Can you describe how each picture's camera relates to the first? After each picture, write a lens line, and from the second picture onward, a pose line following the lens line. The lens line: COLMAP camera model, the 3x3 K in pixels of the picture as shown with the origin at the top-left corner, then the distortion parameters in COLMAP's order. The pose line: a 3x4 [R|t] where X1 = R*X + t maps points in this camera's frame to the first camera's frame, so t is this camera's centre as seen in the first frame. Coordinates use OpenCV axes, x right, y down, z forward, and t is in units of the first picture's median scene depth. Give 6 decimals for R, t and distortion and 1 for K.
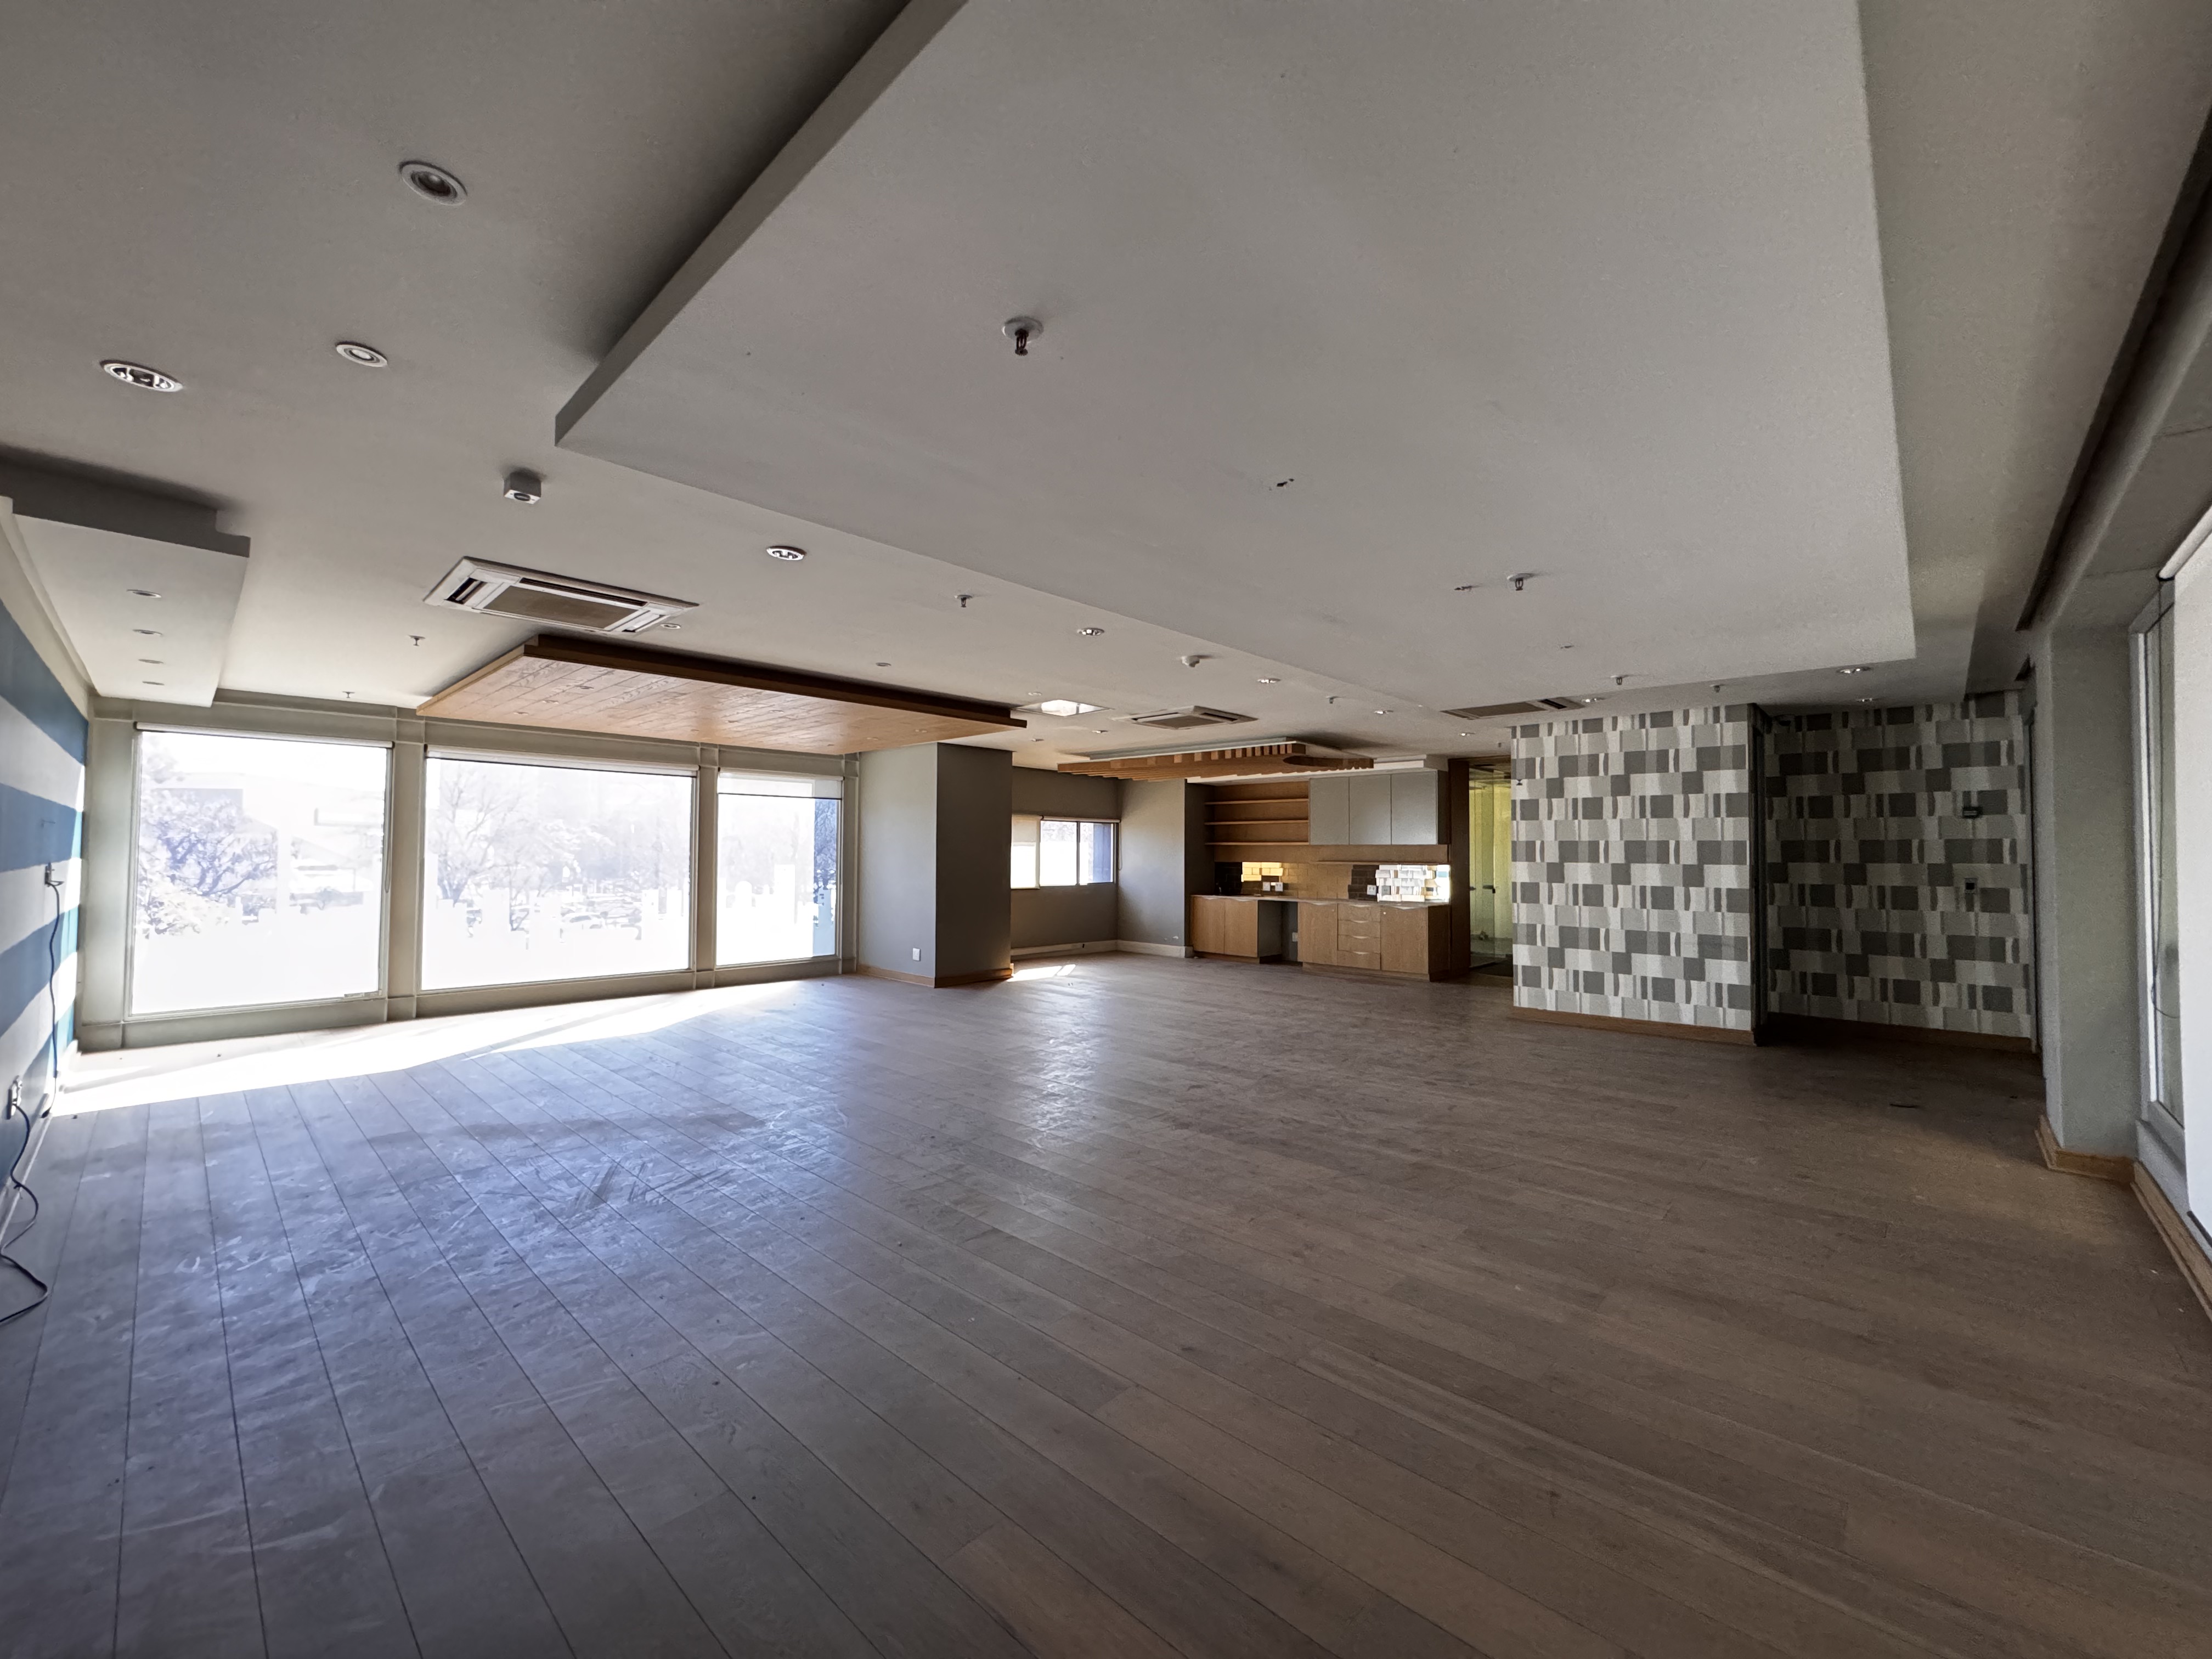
lens RADIAL K [[881.8, 0, 1106.0], [0, 881.8, 829.5], [0, 0, 1]] dist [0.000103, -0.002191]
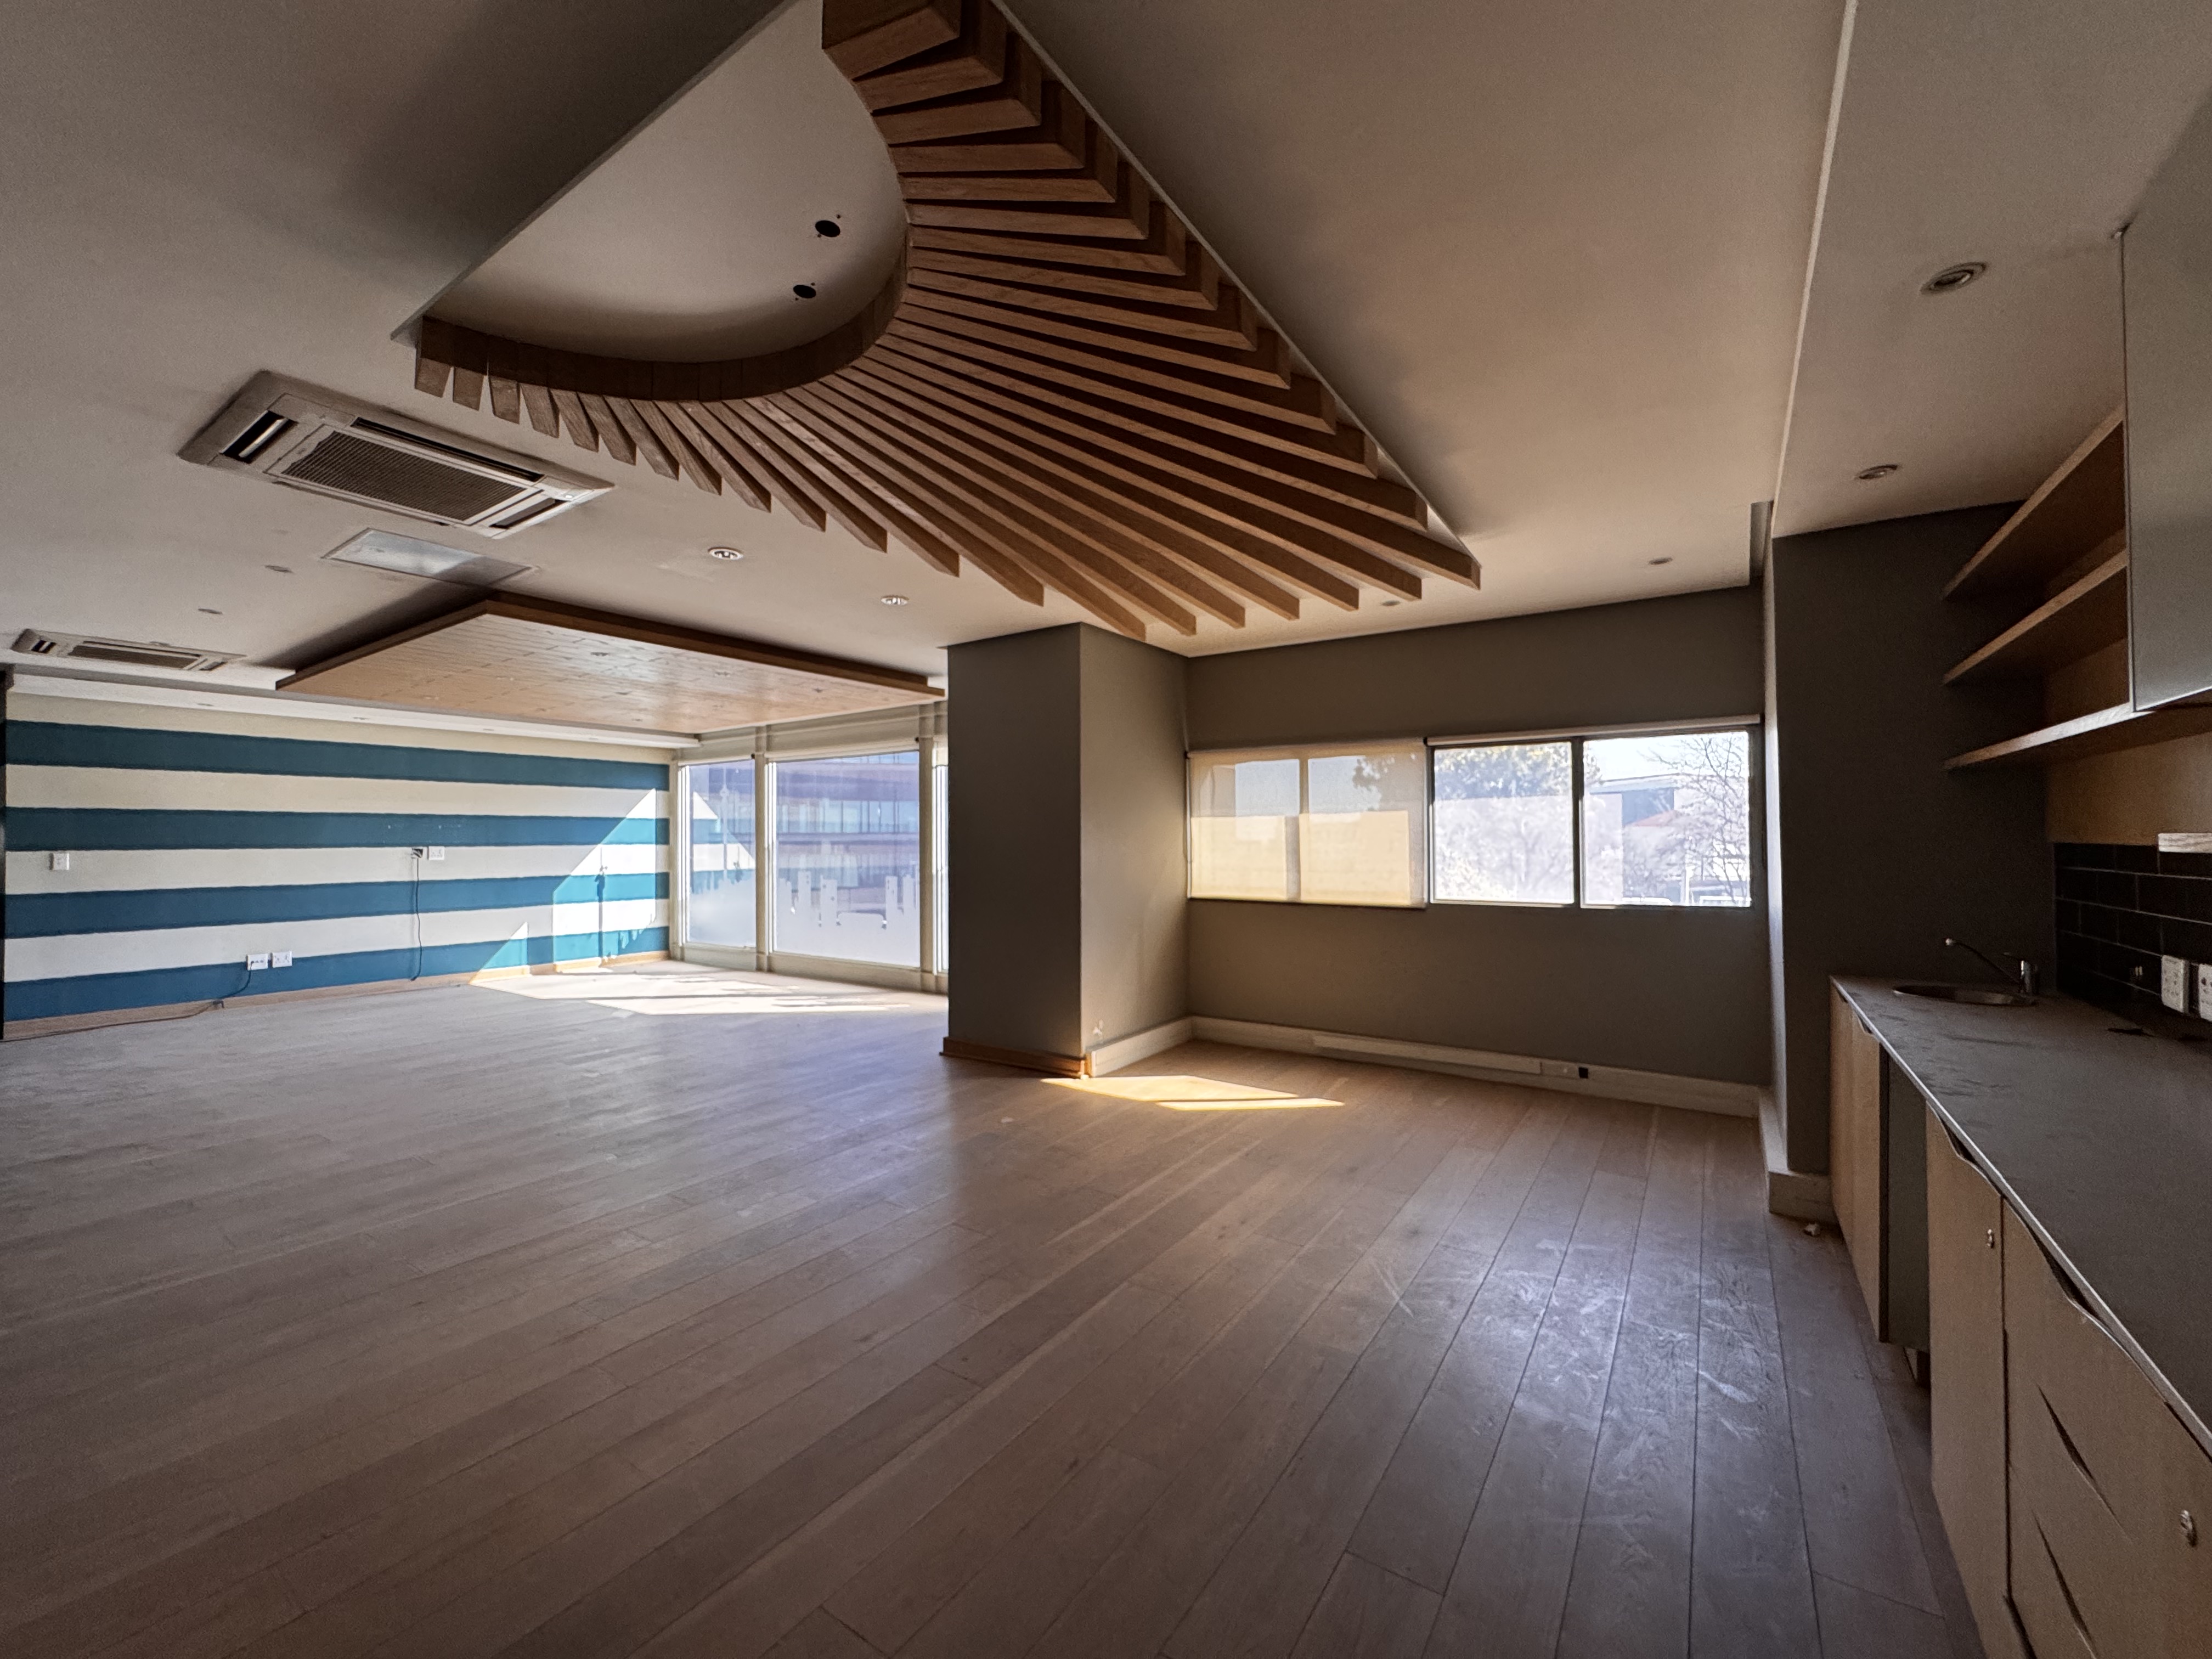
lens RADIAL K [[881.8, 0, 1106.0], [0, 881.8, 829.5], [0, 0, 1]] dist [0.000103, -0.002191]
pose [[0.145336, -0.024788, -0.989072, 0.318738], [0.037250, 0.999114, -0.019566, 0.030626], [0.988681, -0.034000, 0.146130, 0.767013]]
